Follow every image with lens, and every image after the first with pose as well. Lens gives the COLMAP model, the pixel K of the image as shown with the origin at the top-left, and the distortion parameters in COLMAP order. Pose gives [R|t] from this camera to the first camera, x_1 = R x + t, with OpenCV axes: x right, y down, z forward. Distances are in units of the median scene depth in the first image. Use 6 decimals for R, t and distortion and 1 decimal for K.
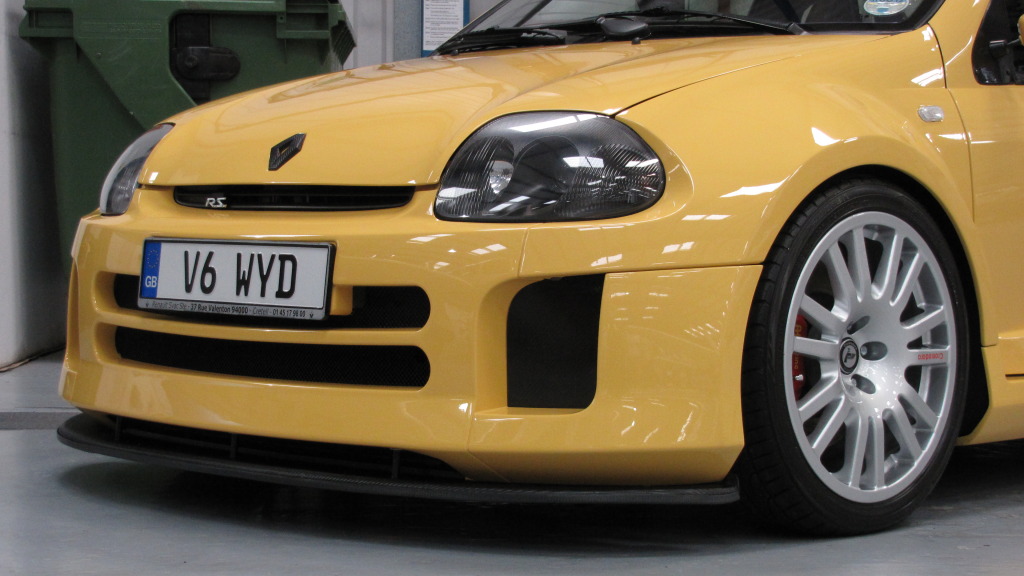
lens RADIAL K [[2127.9, 0, 512.0], [0, 2127.9, 288.0], [0, 0, 1]] dist [0.323293, -0.163547]
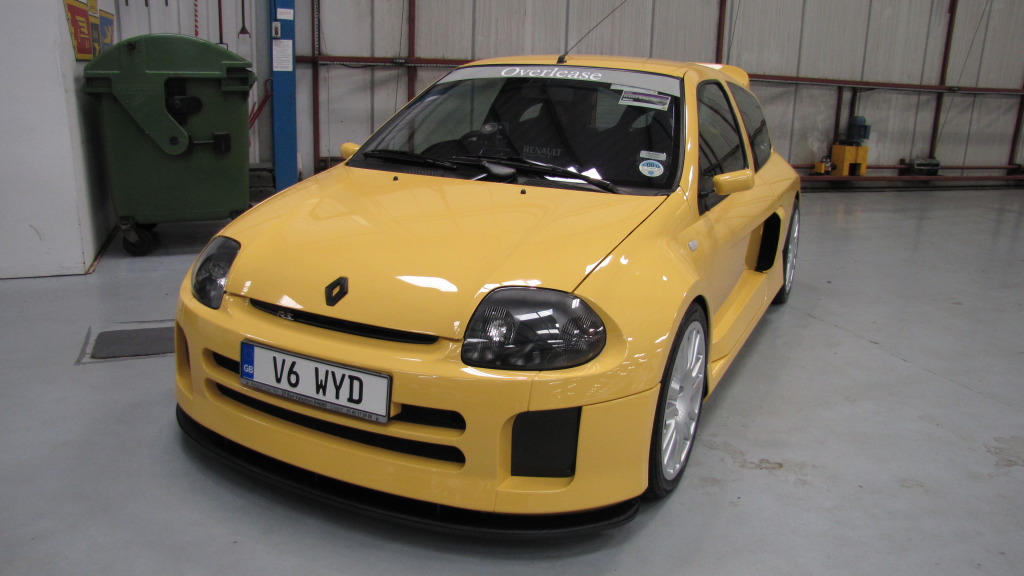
lens RADIAL K [[817.7, 0, 512.0], [0, 817.7, 288.0], [0, 0, 1]] dist [-0.200133, 0.182451]
pose [[0.949589, -0.054219, 0.308772, -0.171649], [-0.018728, 0.973361, 0.228513, -0.209367], [-0.312937, -0.222776, 0.923277, 0.433001]]
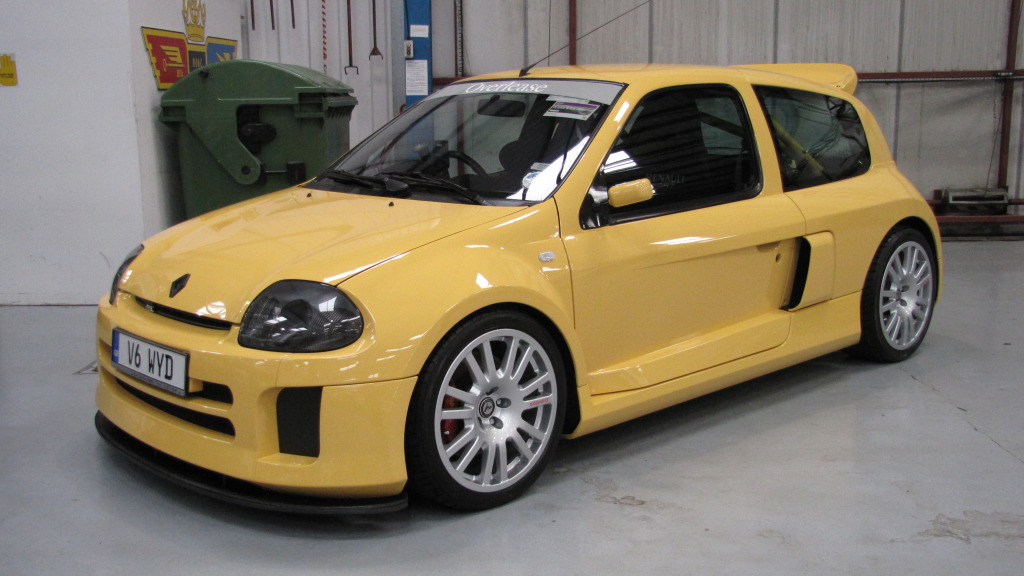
lens RADIAL K [[1122.7, 0, 506.6], [0, 1122.7, 287.6], [0, 0, 1]] dist [-0.107797, 0.333033]
pose [[0.998598, -0.008383, -0.052275, 0.220203], [0.015548, 0.990280, 0.138217, -0.191652], [0.050608, -0.138836, 0.989021, 0.104717]]
